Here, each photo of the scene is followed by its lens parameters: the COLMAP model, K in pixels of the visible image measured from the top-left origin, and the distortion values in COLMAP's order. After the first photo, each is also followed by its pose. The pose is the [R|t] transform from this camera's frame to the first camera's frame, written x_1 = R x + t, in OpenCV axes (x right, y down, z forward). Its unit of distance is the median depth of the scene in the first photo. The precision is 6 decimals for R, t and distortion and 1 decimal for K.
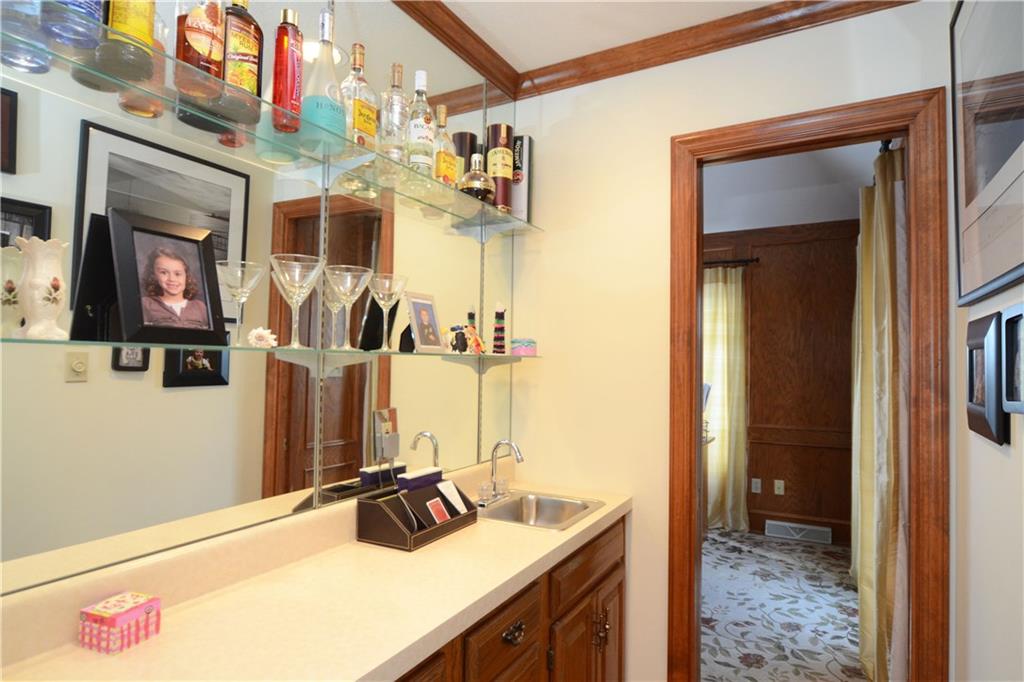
lens RADIAL K [[572.2, 0, 513.0], [0, 572.2, 340.6], [0, 0, 1]] dist [0.003871, 0.001249]
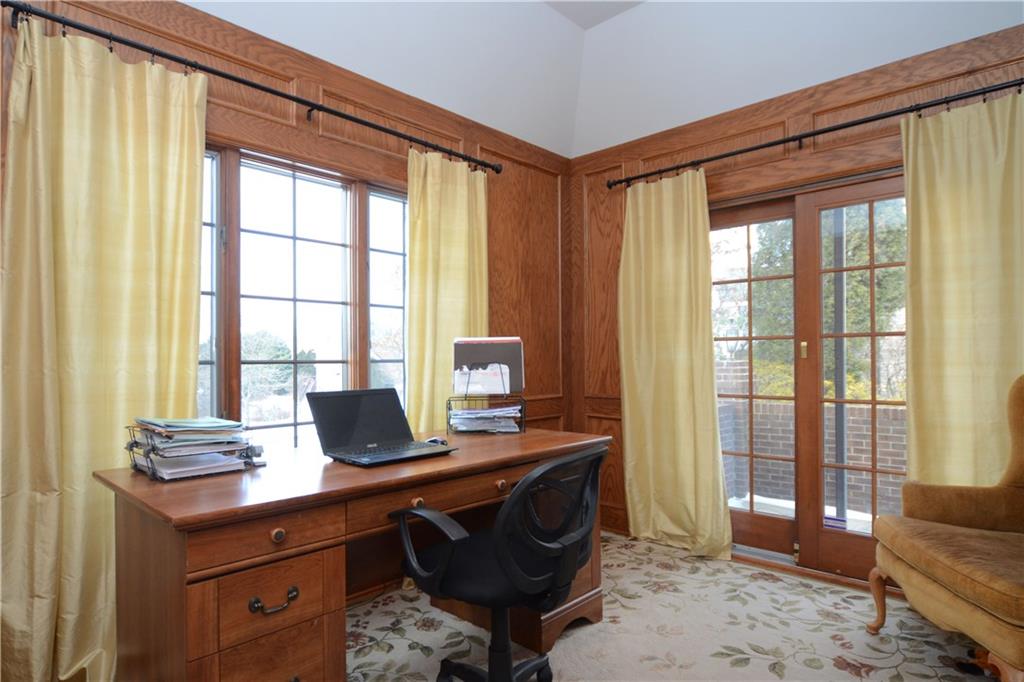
lens RADIAL K [[572.2, 0, 513.3], [0, 572.2, 343.7], [0, 0, 1]] dist [0.003871, 0.001249]
pose [[0.230252, 0.006912, 0.973106, -0.425969], [-0.025569, 0.999673, -0.001051, 0.090716], [-0.972795, -0.024639, 0.230354, 1.154633]]
